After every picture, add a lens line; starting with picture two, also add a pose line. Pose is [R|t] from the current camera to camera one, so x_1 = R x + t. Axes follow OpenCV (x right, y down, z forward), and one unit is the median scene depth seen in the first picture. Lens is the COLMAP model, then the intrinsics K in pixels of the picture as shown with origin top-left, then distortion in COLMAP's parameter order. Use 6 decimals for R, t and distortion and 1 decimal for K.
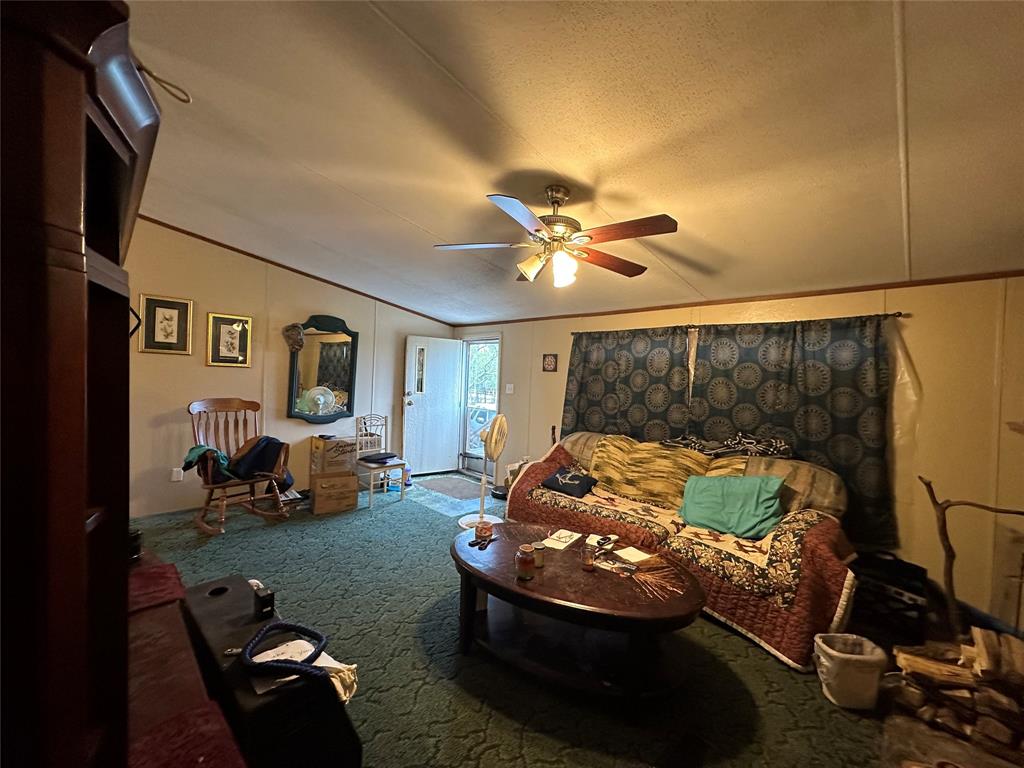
lens RADIAL K [[407.1, 0, 516.7], [0, 407.1, 384.0], [0, 0, 1]] dist [-0.002125, 0.000800]
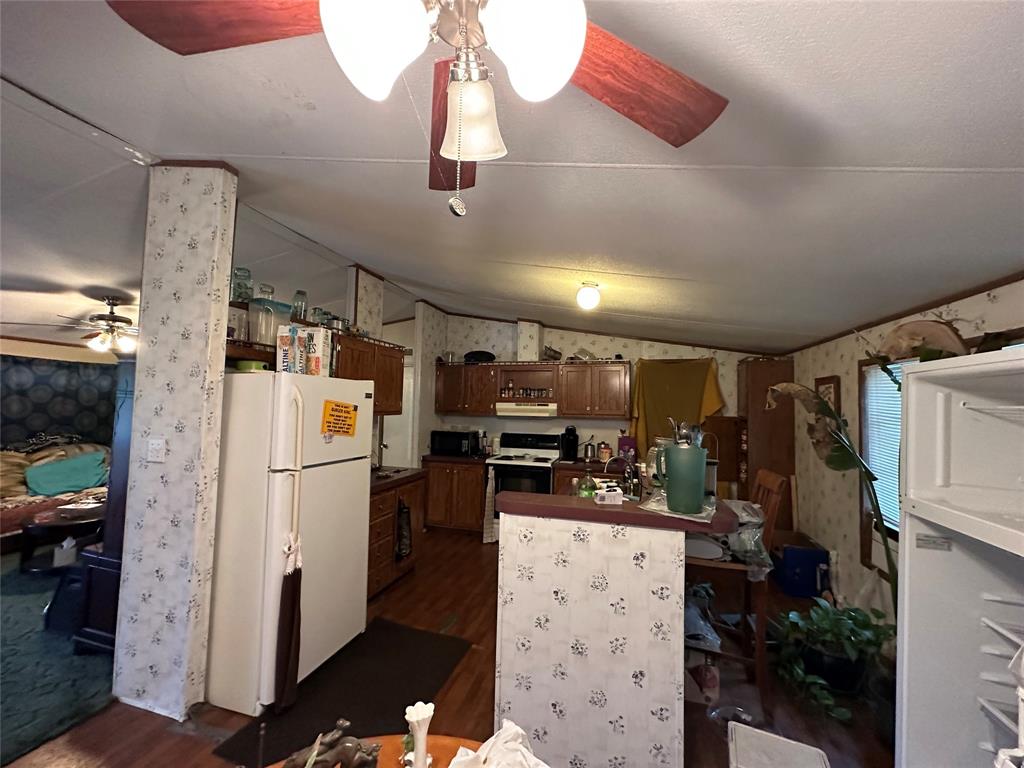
lens RADIAL K [[407.1, 0, 514.4], [0, 407.1, 384.6], [0, 0, 1]] dist [-0.002125, 0.000800]
pose [[-0.475718, -0.007294, 0.879568, -1.389264], [-0.030685, 0.999495, -0.008307, -0.086573], [-0.879063, -0.030941, -0.475701, 0.181427]]
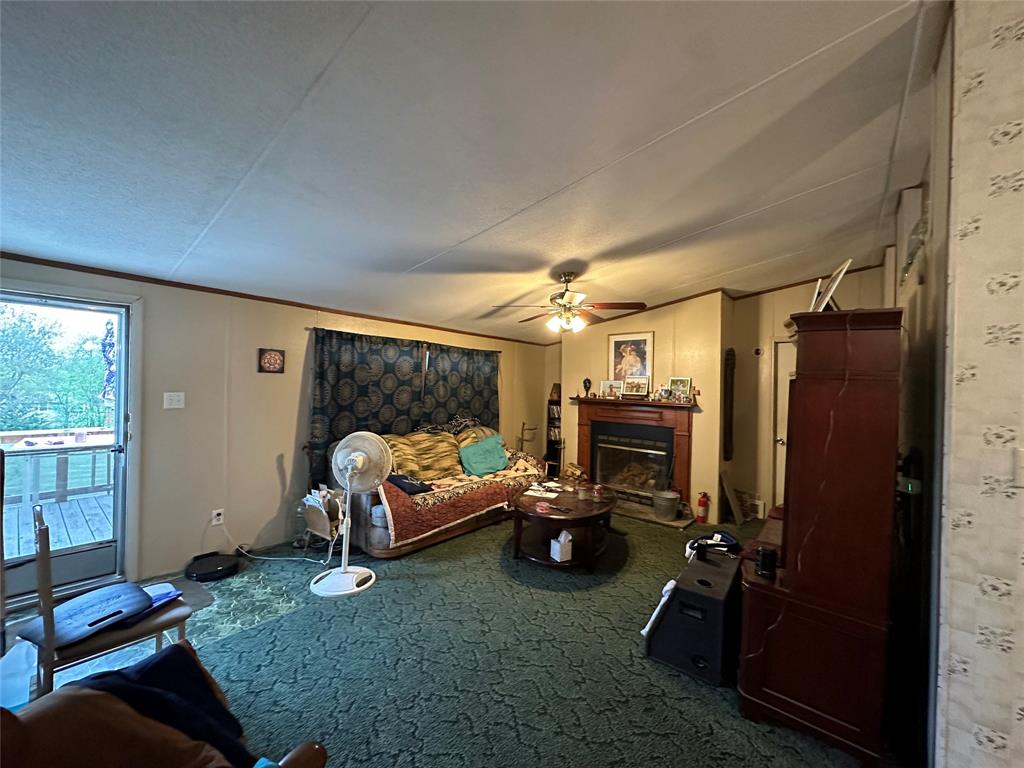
lens RADIAL K [[407.1, 0, 515.0], [0, 407.1, 383.9], [0, 0, 1]] dist [-0.002125, 0.000800]
pose [[-0.084971, -0.036291, 0.995722, -0.927338], [-0.013754, 0.999284, 0.035247, -0.056377], [-0.996288, -0.010700, -0.085409, 0.817801]]
